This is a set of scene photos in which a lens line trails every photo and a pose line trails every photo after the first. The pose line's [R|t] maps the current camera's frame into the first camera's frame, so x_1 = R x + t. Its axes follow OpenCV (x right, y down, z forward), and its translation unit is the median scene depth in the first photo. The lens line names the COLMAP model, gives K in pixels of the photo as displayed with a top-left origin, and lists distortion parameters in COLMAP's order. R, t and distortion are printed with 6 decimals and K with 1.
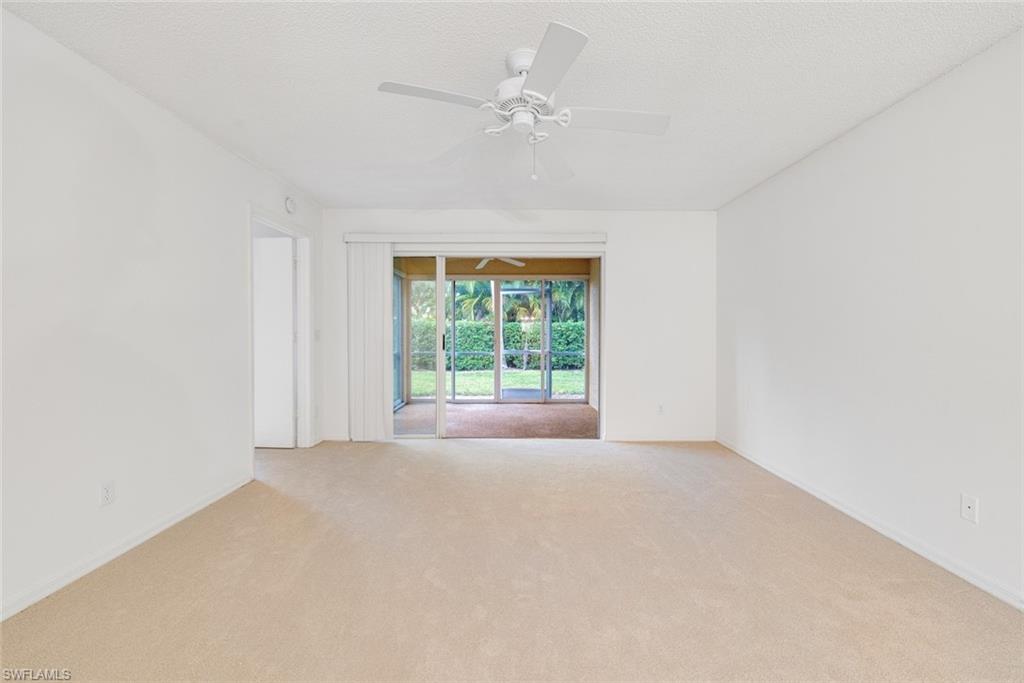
lens RADIAL K [[424.5, 0, 516.9], [0, 424.5, 334.3], [0, 0, 1]] dist [0.001554, 0.000155]
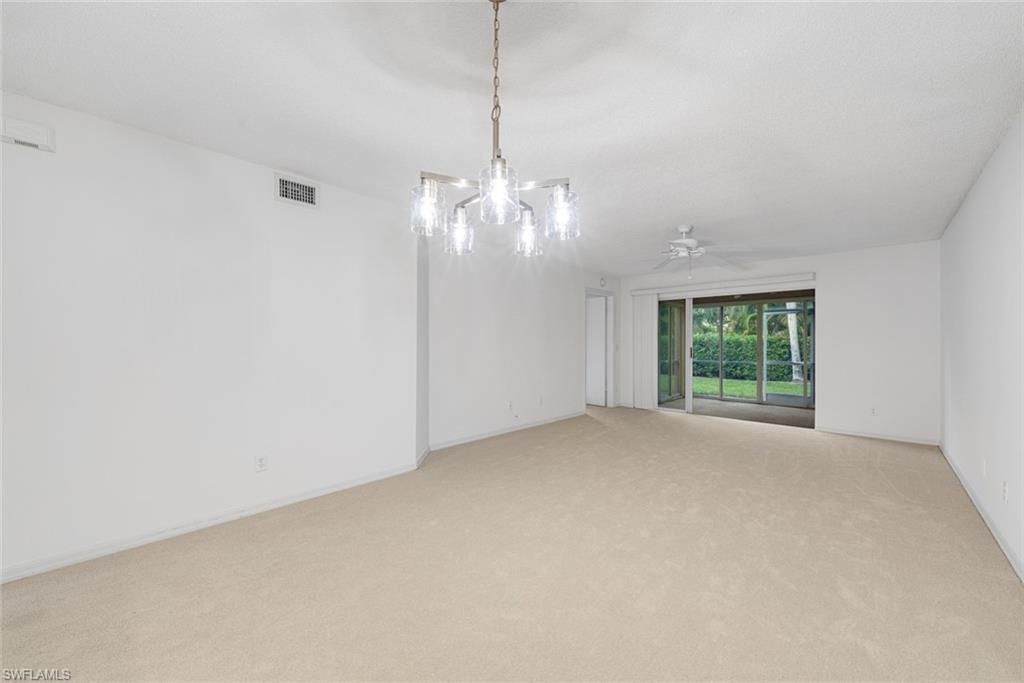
lens RADIAL K [[381.6, 0, 512.0], [0, 381.6, 341.5], [0, 0, 1]] dist [-0.000641, -0.000015]
pose [[0.716744, -0.001538, -0.697335, 0.221193], [-0.007101, 0.999930, -0.009504, -0.003444], [0.697301, 0.011764, 0.716682, -0.312428]]
